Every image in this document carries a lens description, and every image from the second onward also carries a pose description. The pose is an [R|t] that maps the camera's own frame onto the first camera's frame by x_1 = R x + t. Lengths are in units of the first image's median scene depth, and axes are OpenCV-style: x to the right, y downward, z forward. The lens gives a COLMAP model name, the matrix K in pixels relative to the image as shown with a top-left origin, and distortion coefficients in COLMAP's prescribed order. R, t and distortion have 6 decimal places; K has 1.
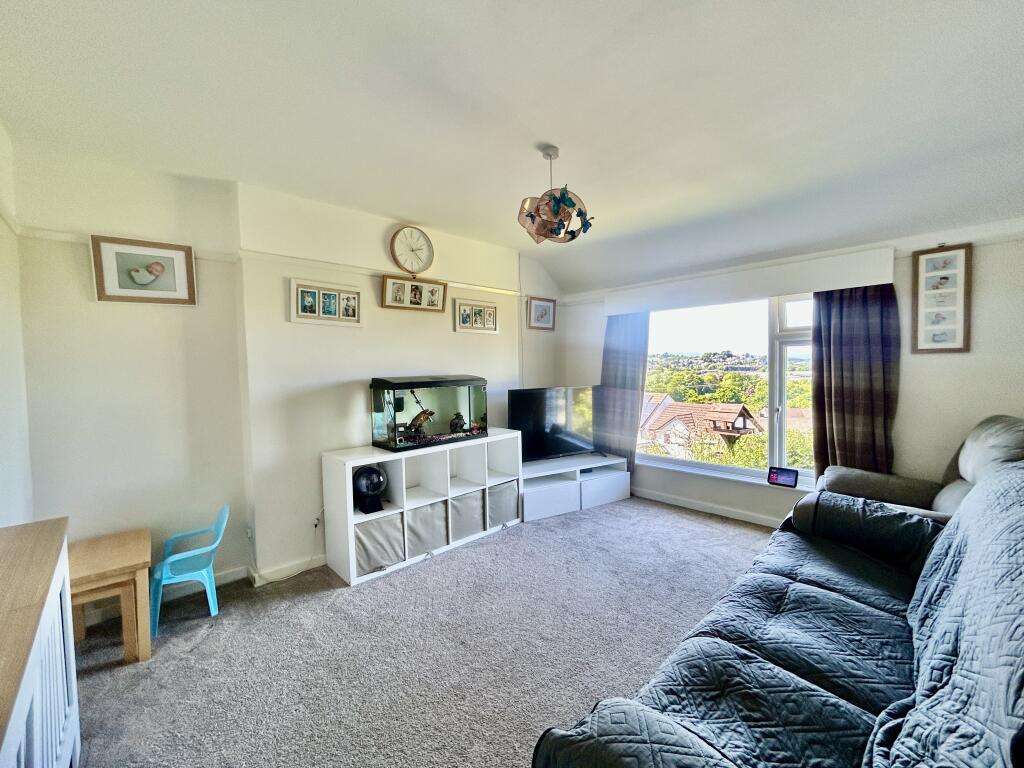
lens RADIAL K [[420.5, 0, 510.4], [0, 420.5, 376.3], [0, 0, 1]] dist [0.000849, -0.000203]
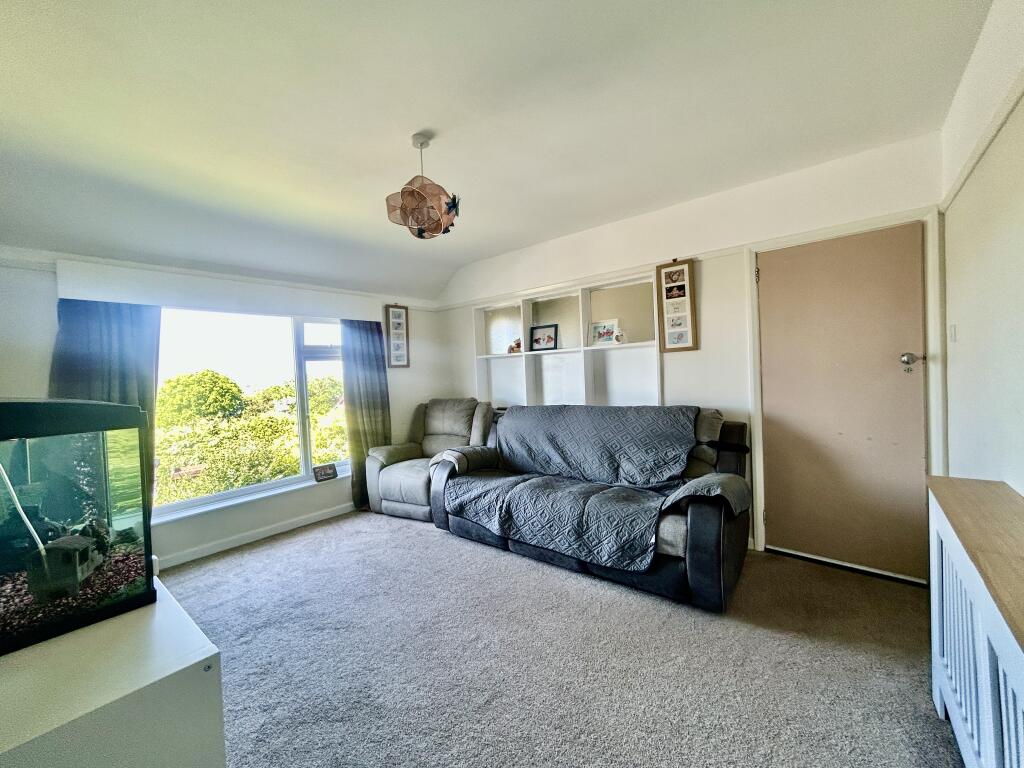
lens RADIAL K [[420.5, 0, 506.5], [0, 420.5, 382.9], [0, 0, 1]] dist [0.000849, -0.000203]
pose [[-0.121342, -0.007441, 0.992583, -0.511569], [0.066933, 0.997635, 0.015661, 0.005701], [-0.990352, 0.068337, -0.120557, 0.564100]]
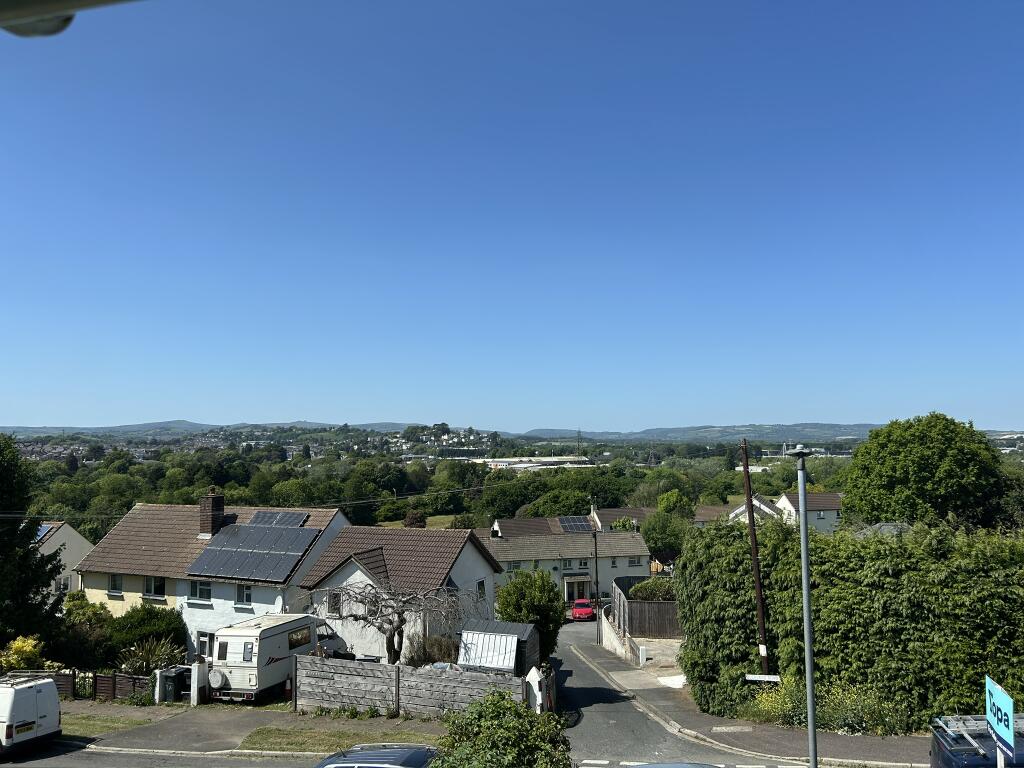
lens RADIAL K [[769.4, 0, 508.8], [0, 769.4, 385.7], [0, 0, 1]] dist [0.000596, -0.001480]
pose [[0.845873, 0.043191, 0.531633, 0.498805], [0.012399, 0.994854, -0.100552, -0.110110], [-0.533240, 0.091646, 0.840985, 1.011994]]
